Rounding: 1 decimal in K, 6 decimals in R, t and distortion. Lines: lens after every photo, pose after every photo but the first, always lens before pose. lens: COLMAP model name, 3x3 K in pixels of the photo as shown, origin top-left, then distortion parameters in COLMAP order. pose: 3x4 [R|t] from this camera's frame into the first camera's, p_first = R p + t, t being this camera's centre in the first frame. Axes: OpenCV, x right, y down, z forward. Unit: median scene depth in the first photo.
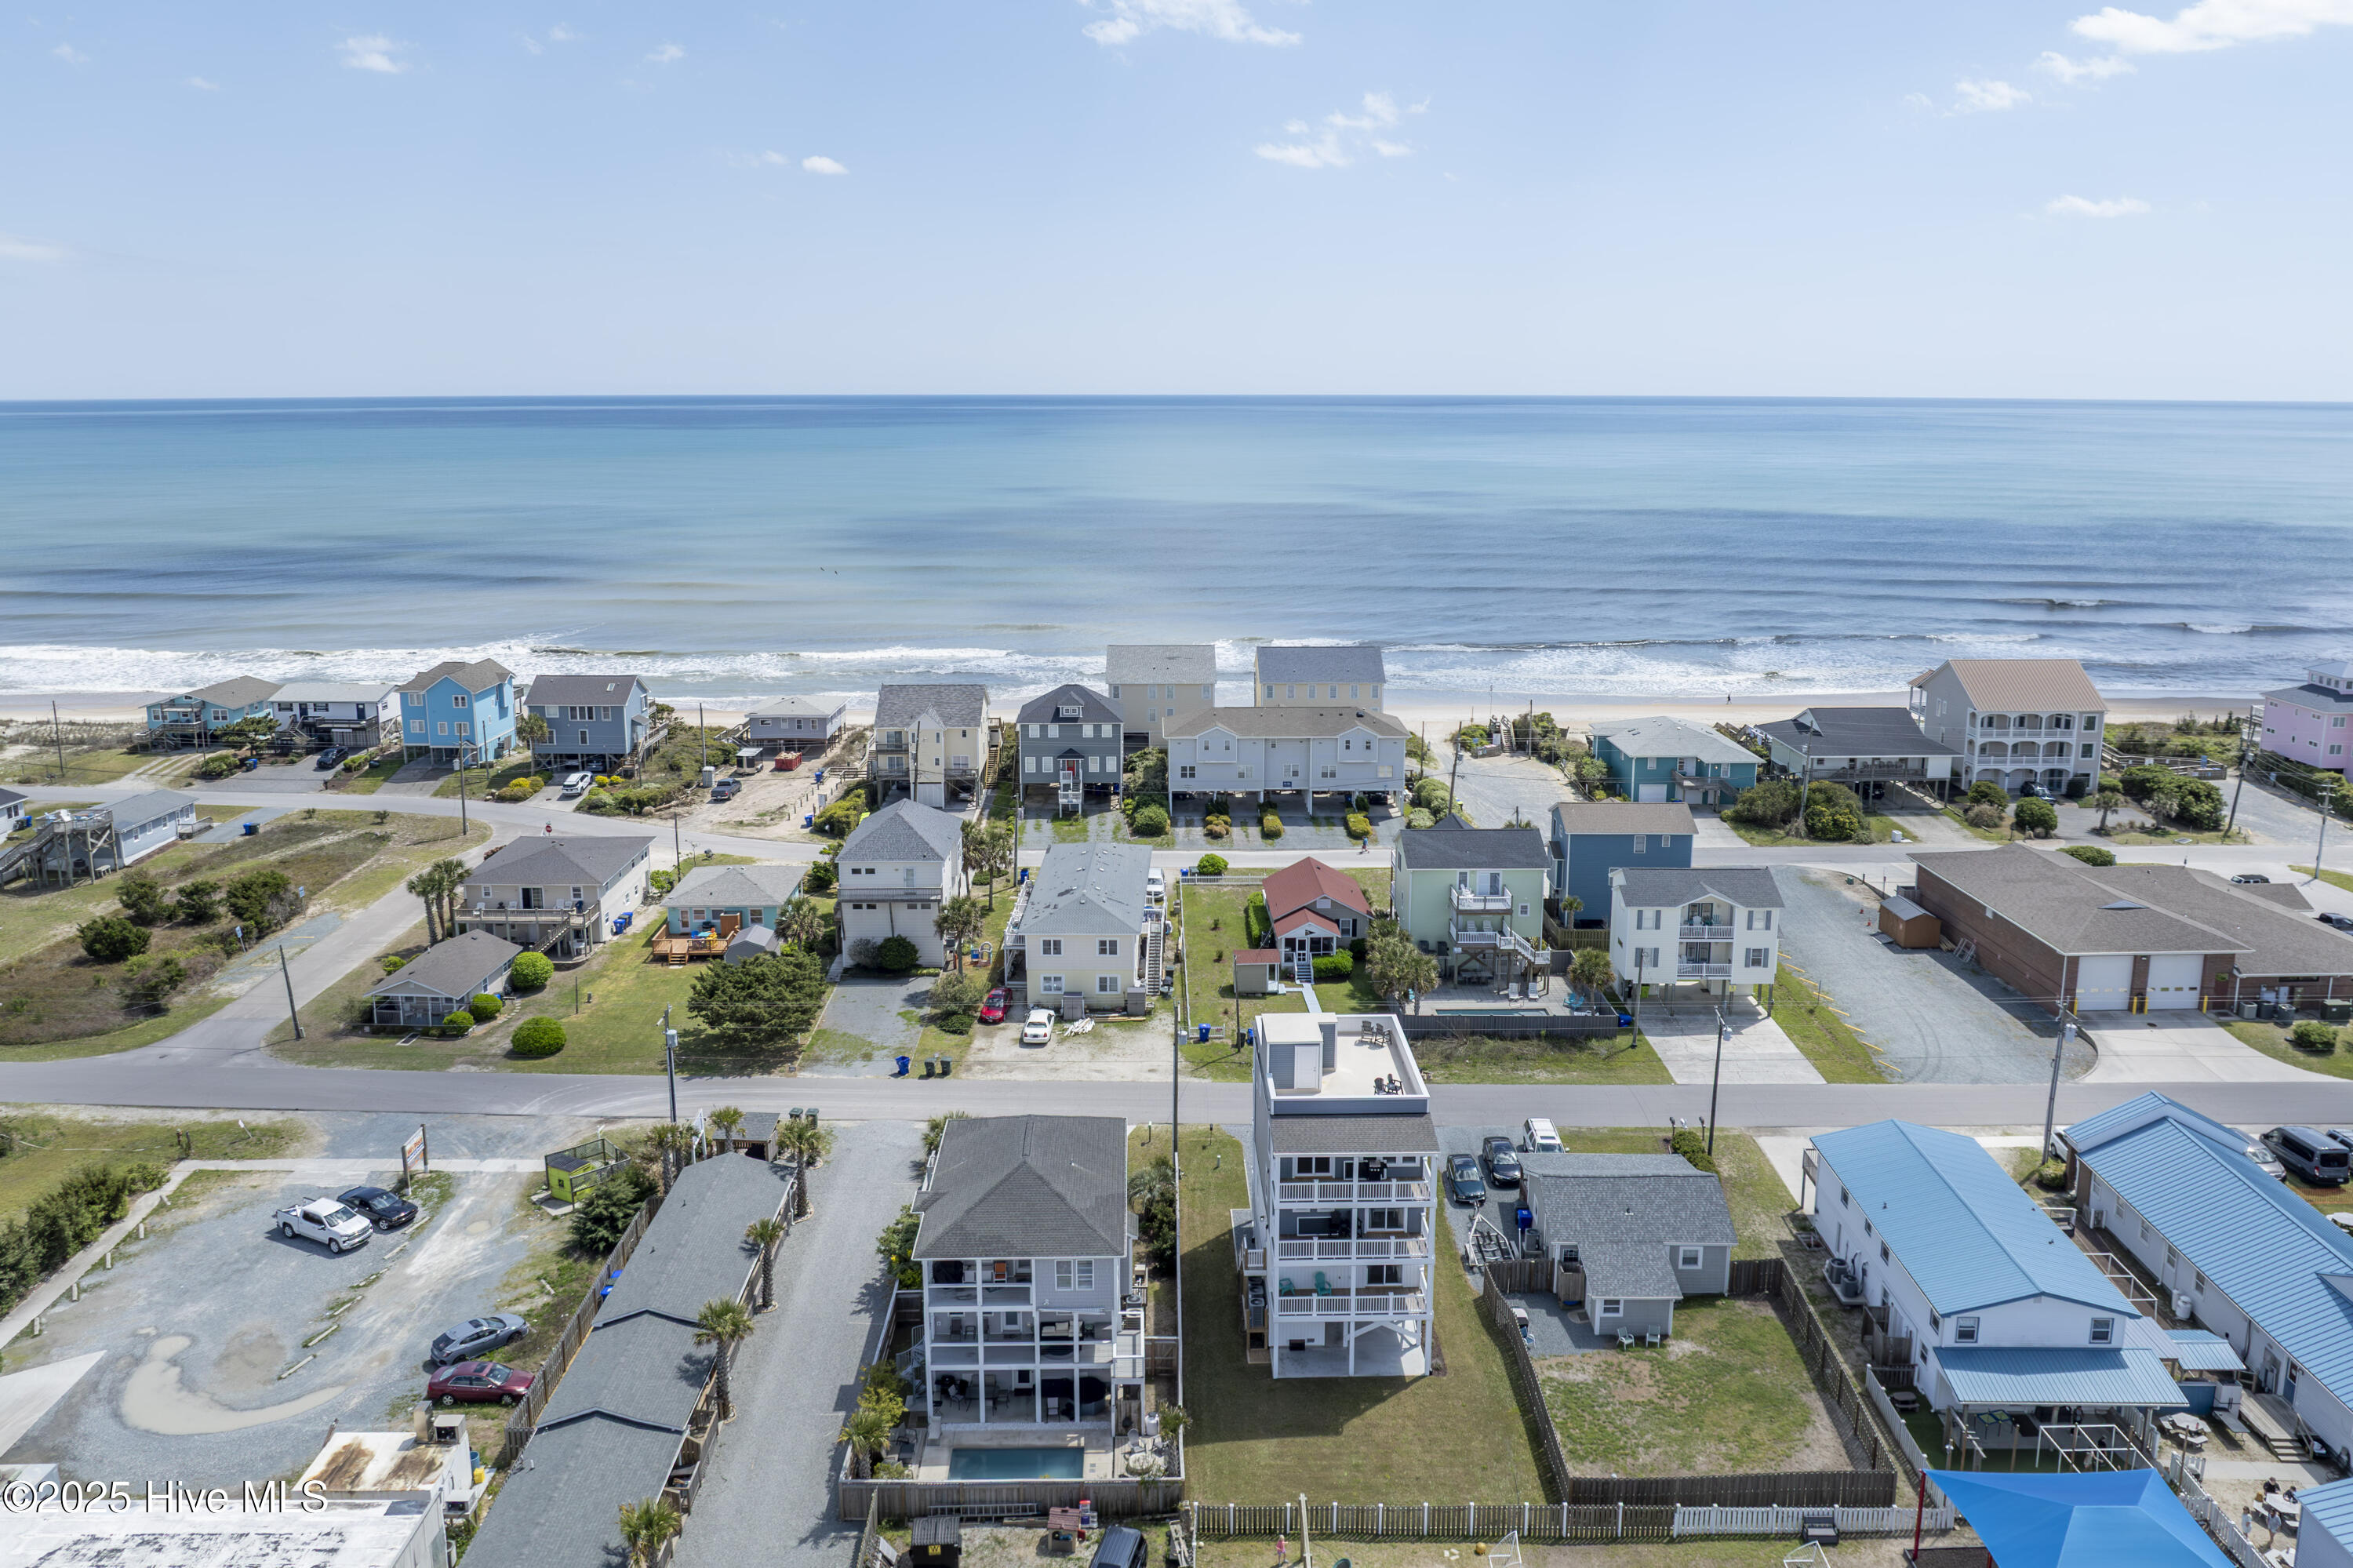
lens RADIAL K [[1674.0, 0, 1175.2], [0, 1674.0, 688.0], [0, 0, 1]] dist [-0.022505, -0.030411]
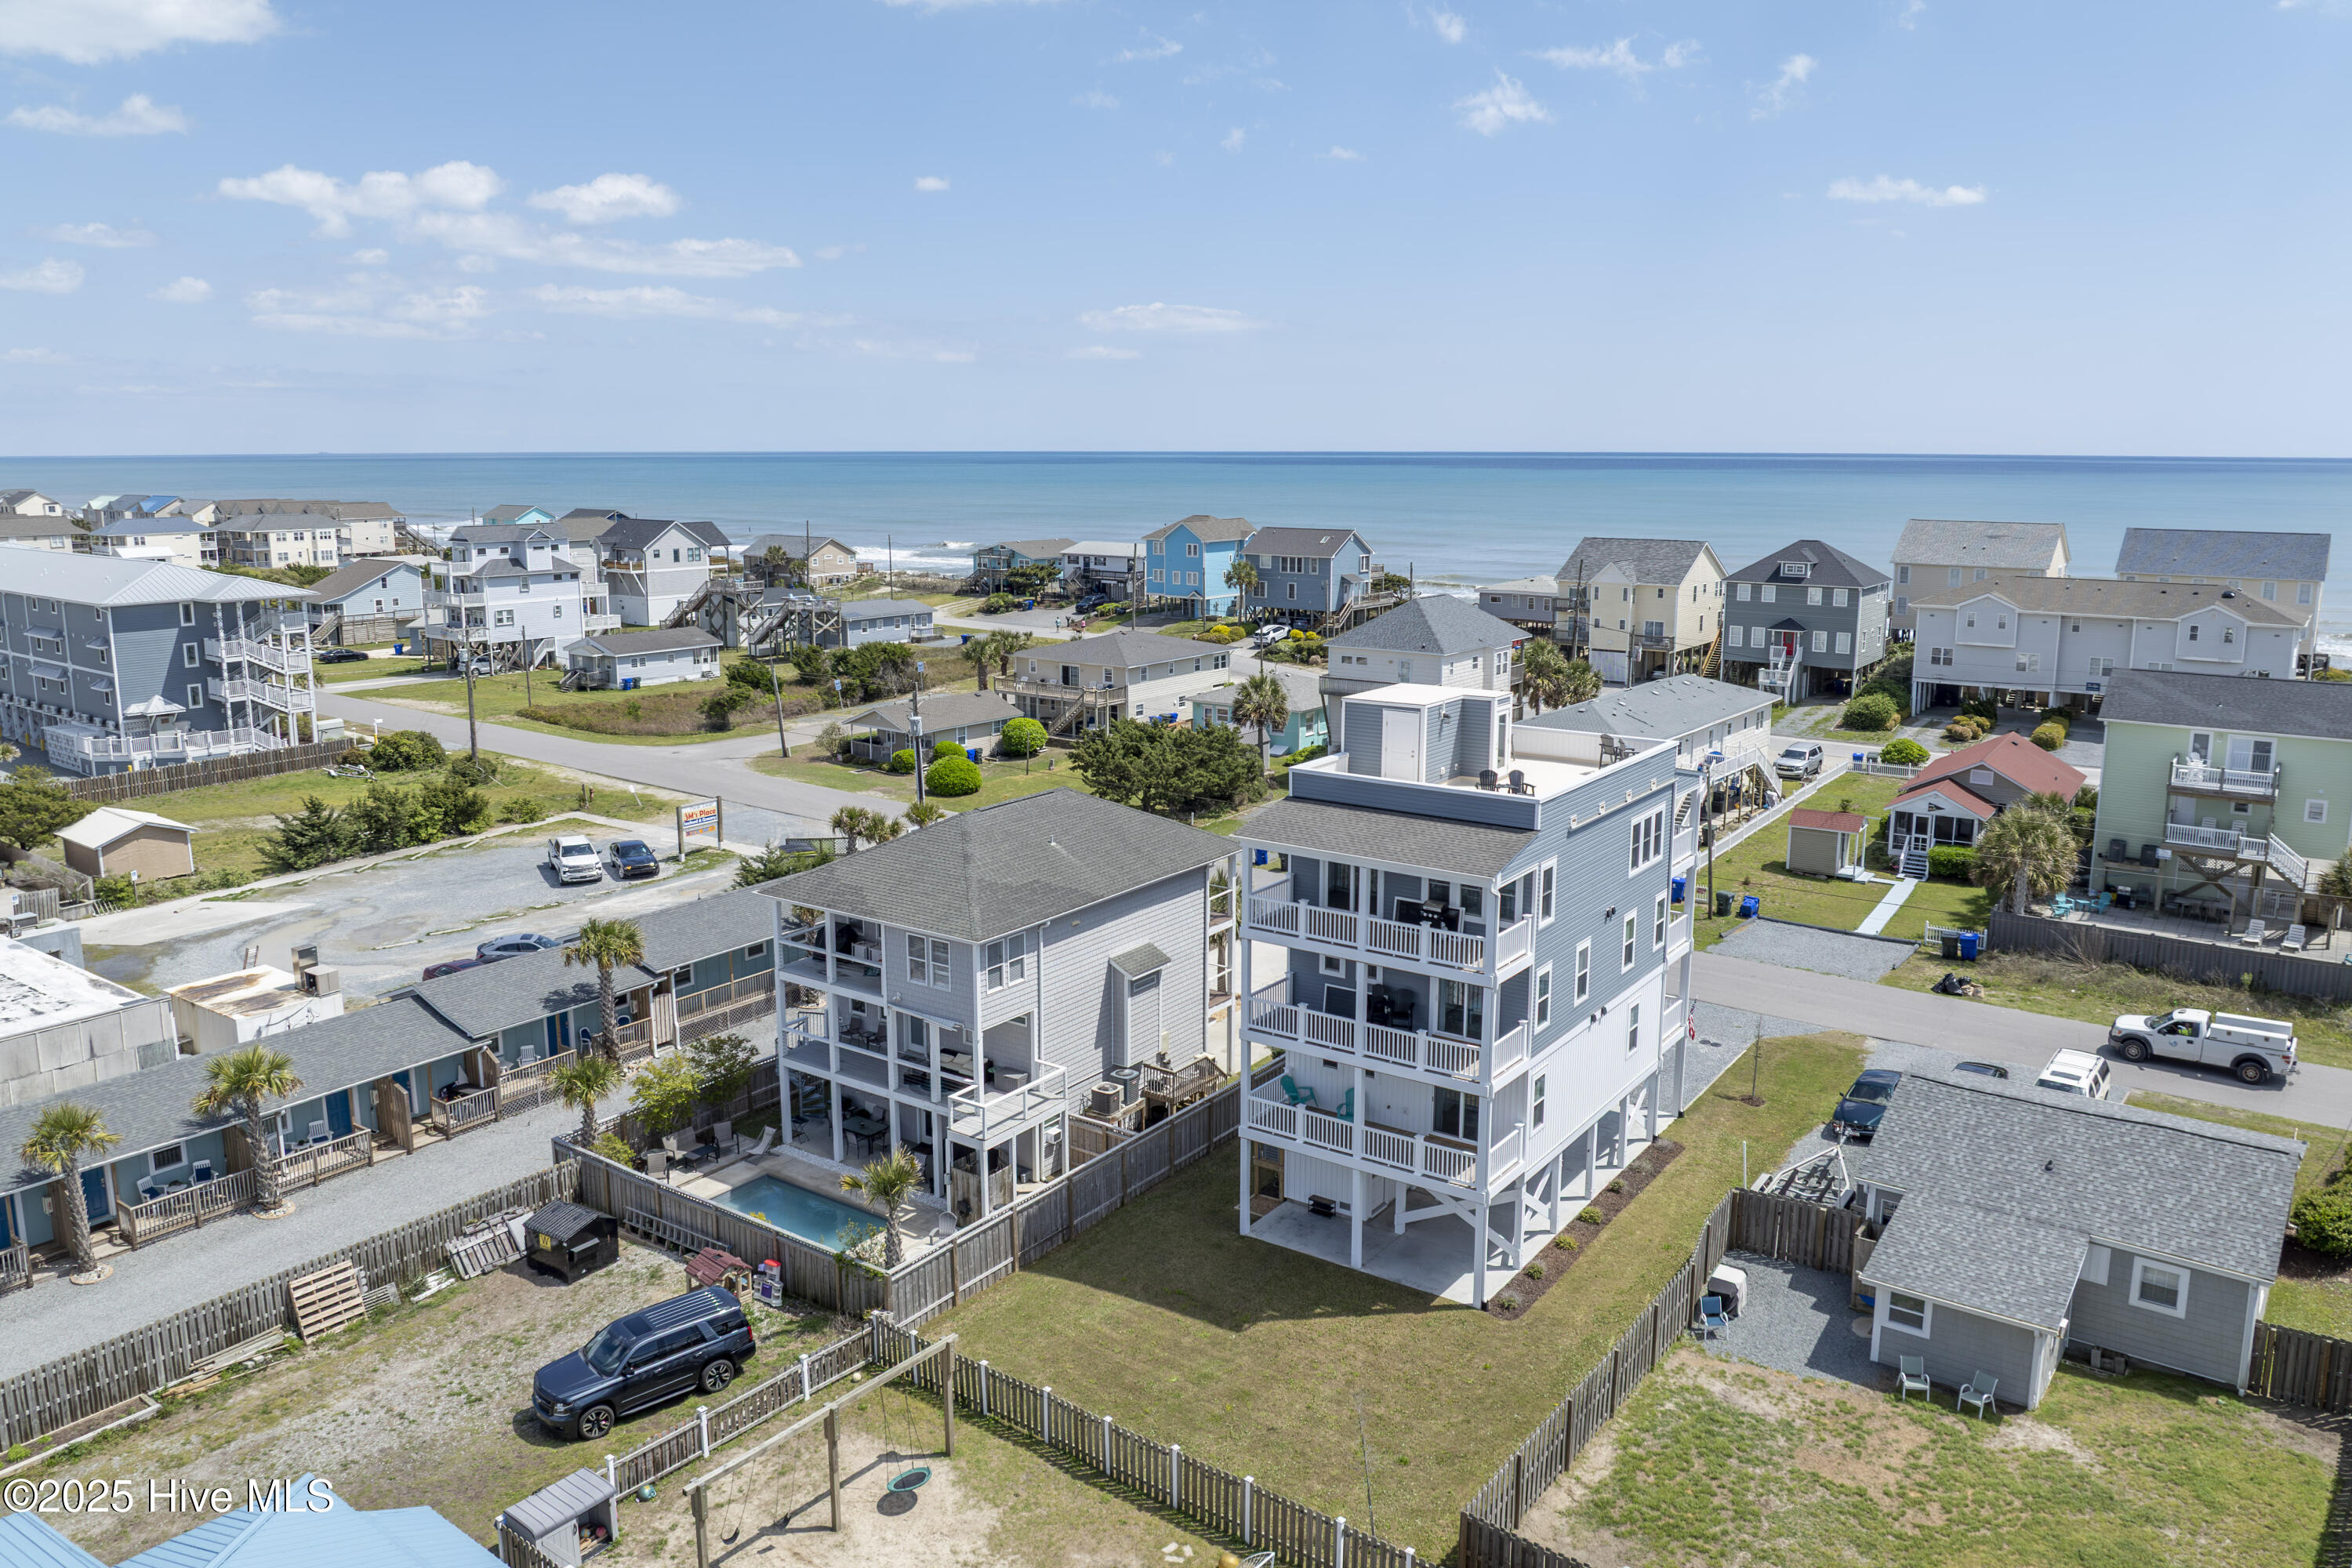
lens RADIAL K [[1682.5, 0, 1175.1], [0, 1682.5, 730.2], [0, 0, 1]] dist [-0.034070, -0.001086]
pose [[0.803004, 0.100836, -0.587381, 0.248237], [-0.107191, 0.993947, 0.024092, 0.146946], [0.586254, 0.043616, 0.808952, 0.324540]]
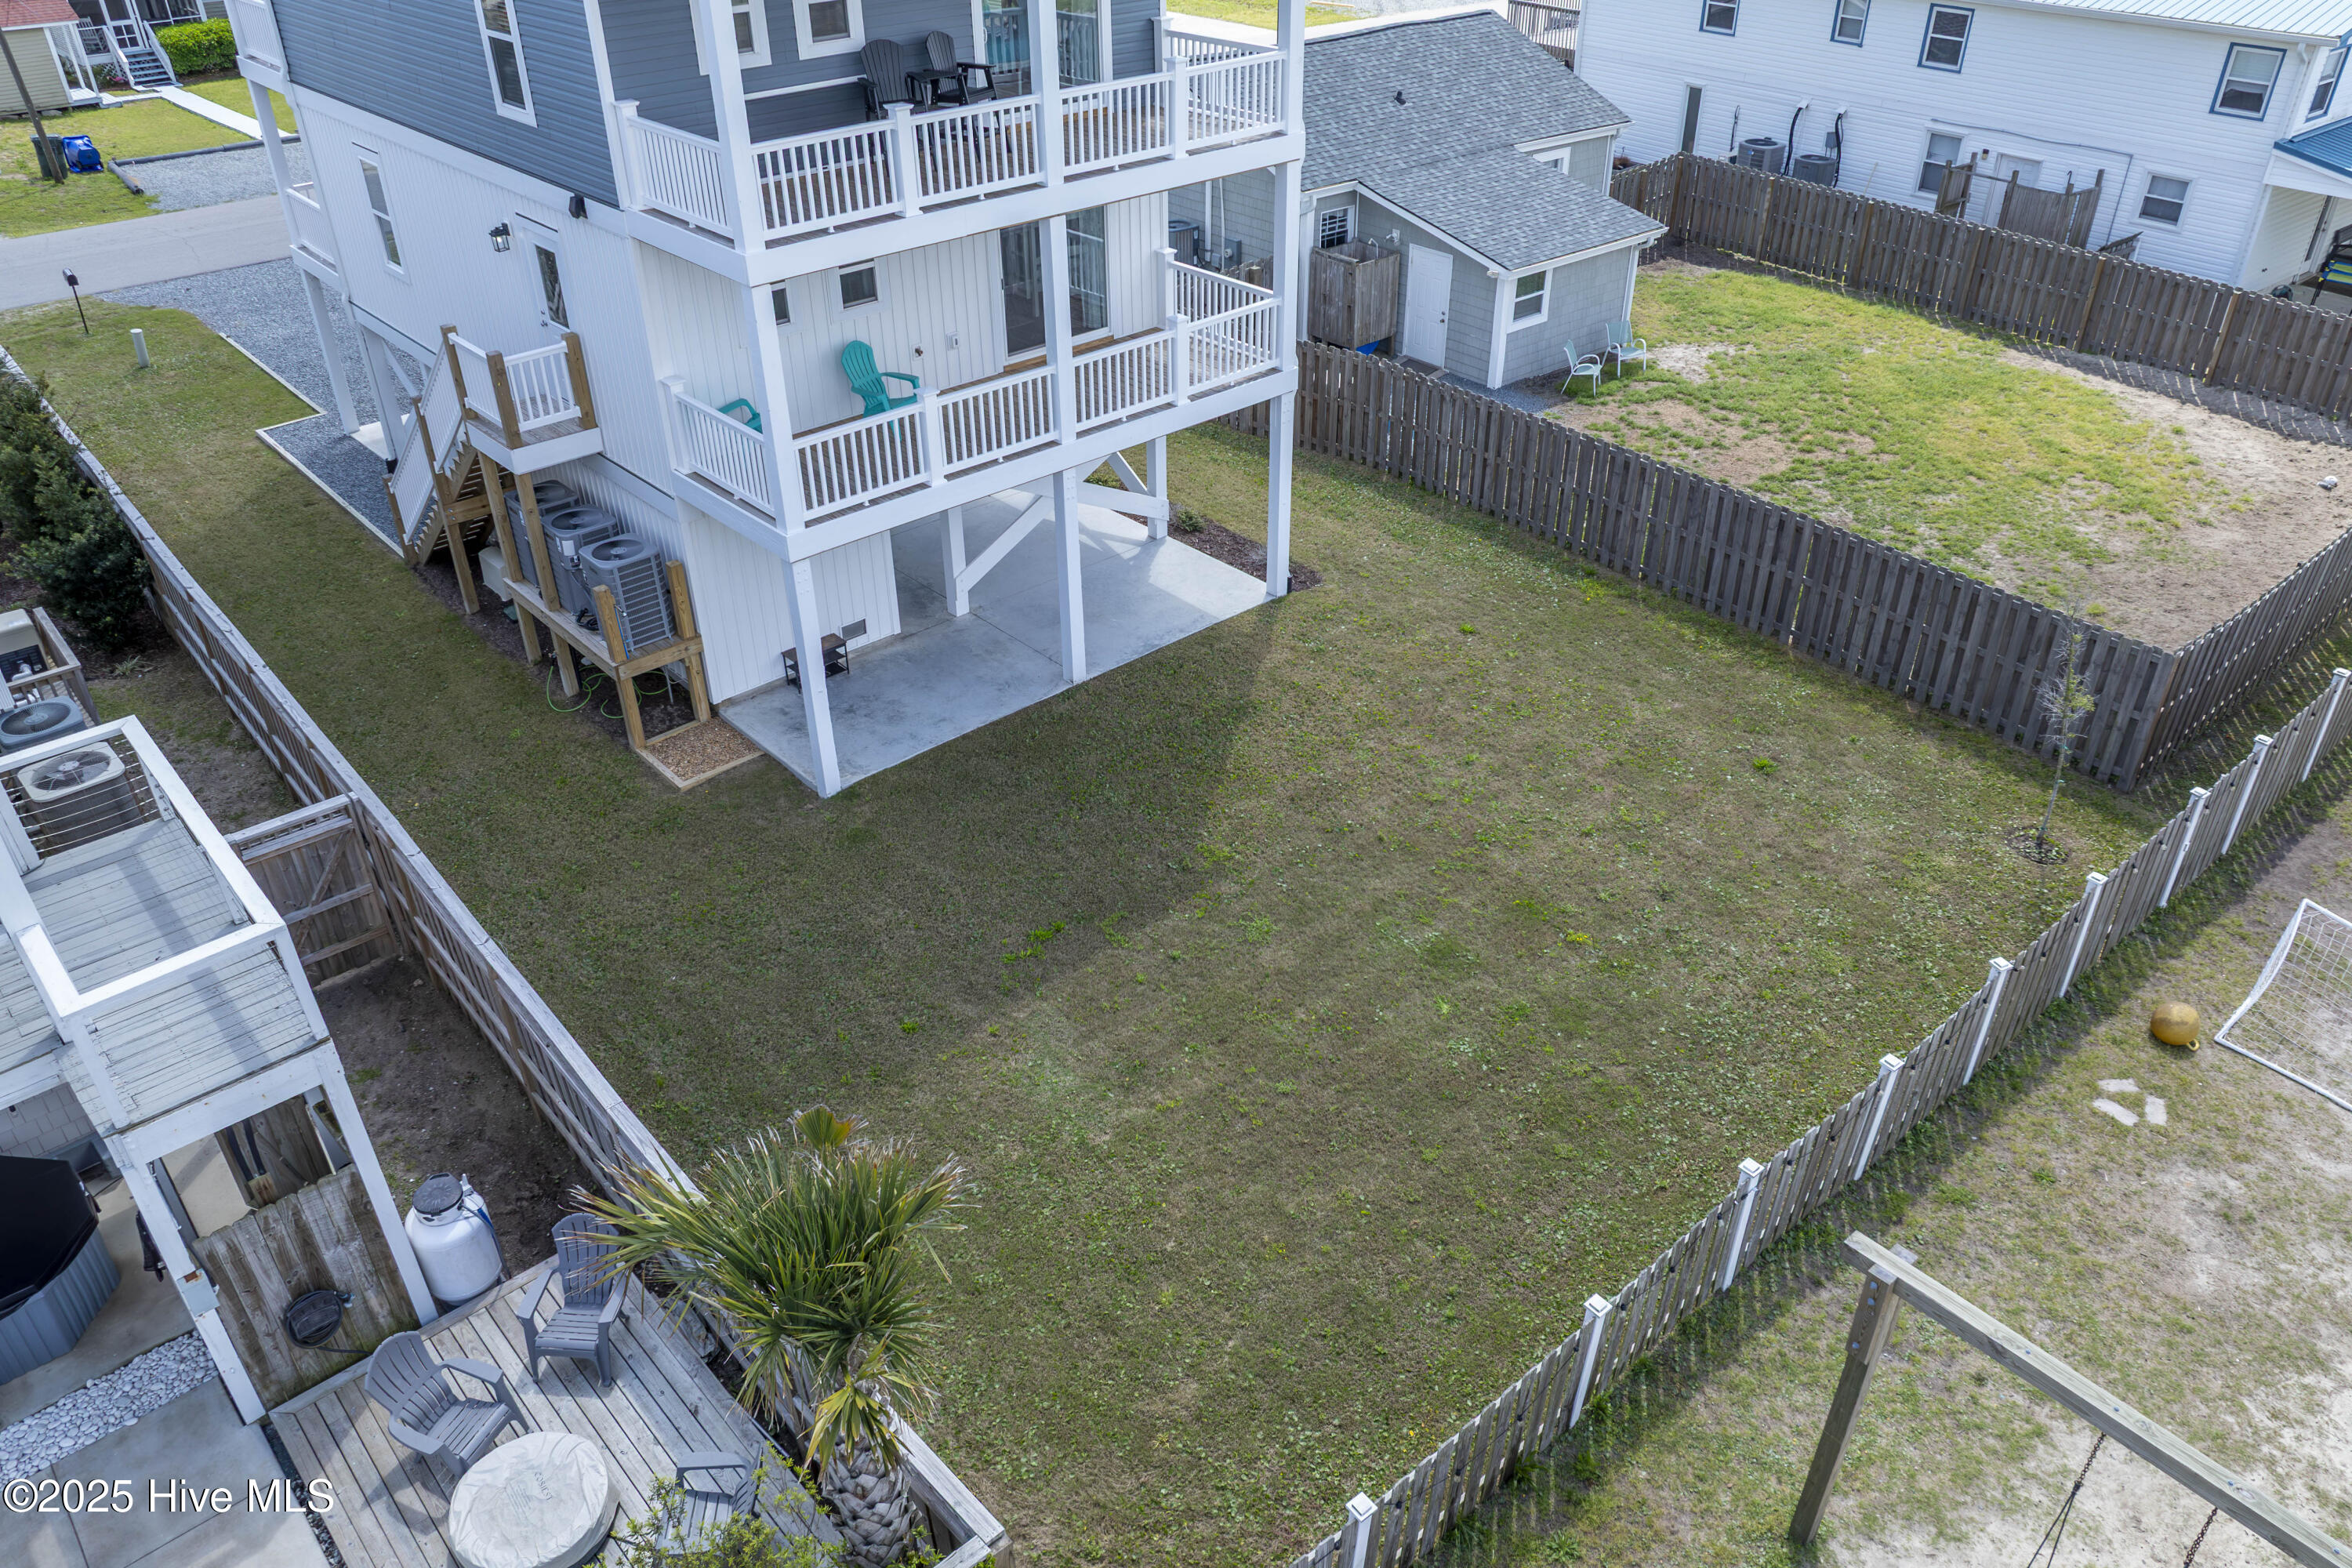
lens RADIAL K [[1655.8, 0, 1183.9], [0, 1655.8, 782.9], [0, 0, 1]] dist [-0.031330, 0.002950]
pose [[0.752530, -0.362686, 0.549688, -0.021309], [0.120781, 0.896536, 0.426187, 0.209745], [-0.647387, -0.254327, 0.718476, 0.526297]]
